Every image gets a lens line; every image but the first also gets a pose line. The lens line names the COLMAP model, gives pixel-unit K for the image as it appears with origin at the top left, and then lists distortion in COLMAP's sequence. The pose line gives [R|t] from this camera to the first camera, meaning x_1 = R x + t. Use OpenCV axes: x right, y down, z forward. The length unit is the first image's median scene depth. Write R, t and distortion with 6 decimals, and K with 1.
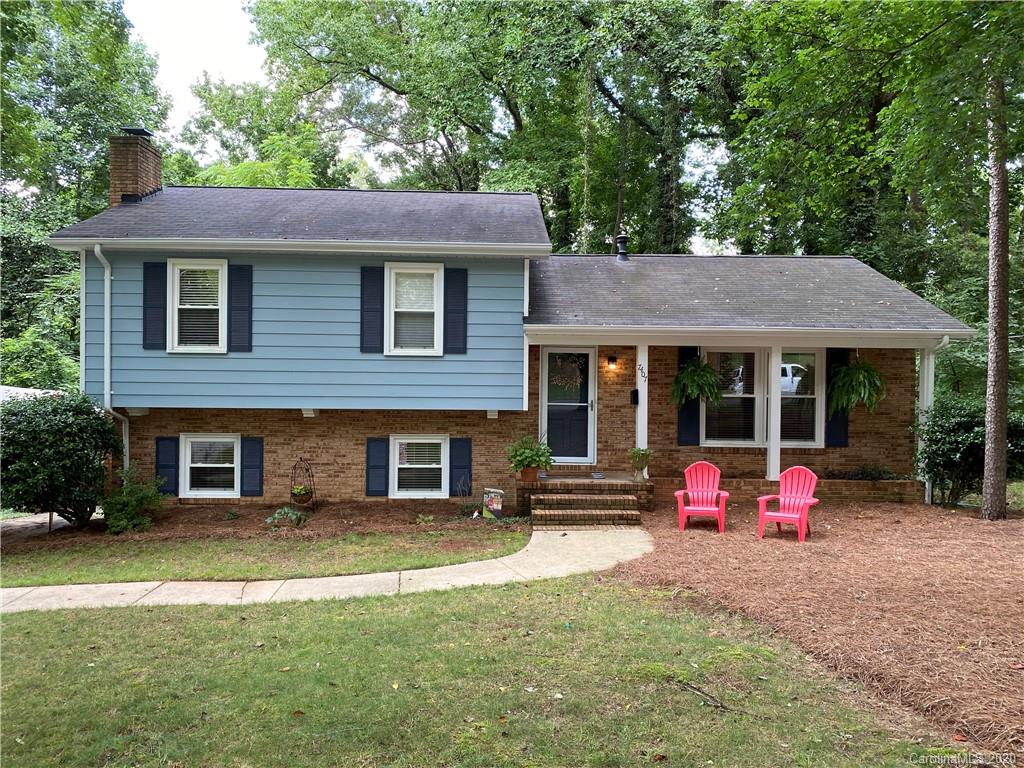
lens RADIAL K [[777.3, 0, 506.3], [0, 777.3, 383.4], [0, 0, 1]] dist [0.031508, -0.045150]
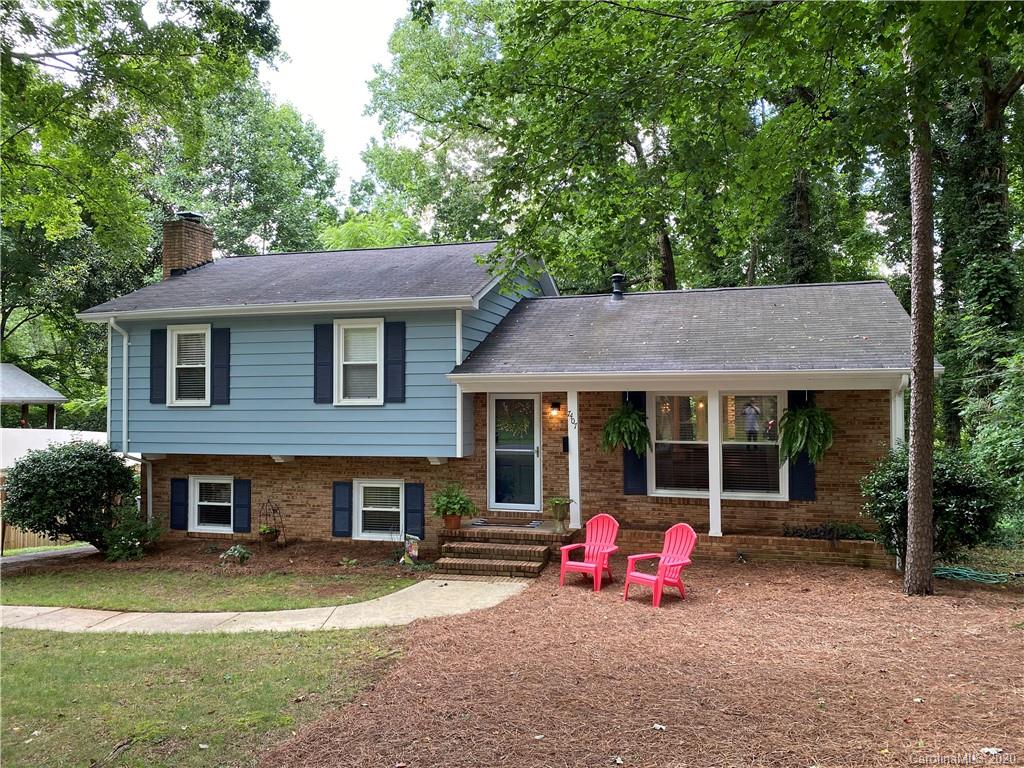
lens RADIAL K [[777.3, 0, 503.2], [0, 777.3, 381.7], [0, 0, 1]] dist [0.031508, -0.045150]
pose [[0.952689, -0.023270, -0.303055, 0.381384], [0.011394, 0.999098, -0.040898, -0.021811], [0.303733, 0.035510, 0.952095, 0.043497]]
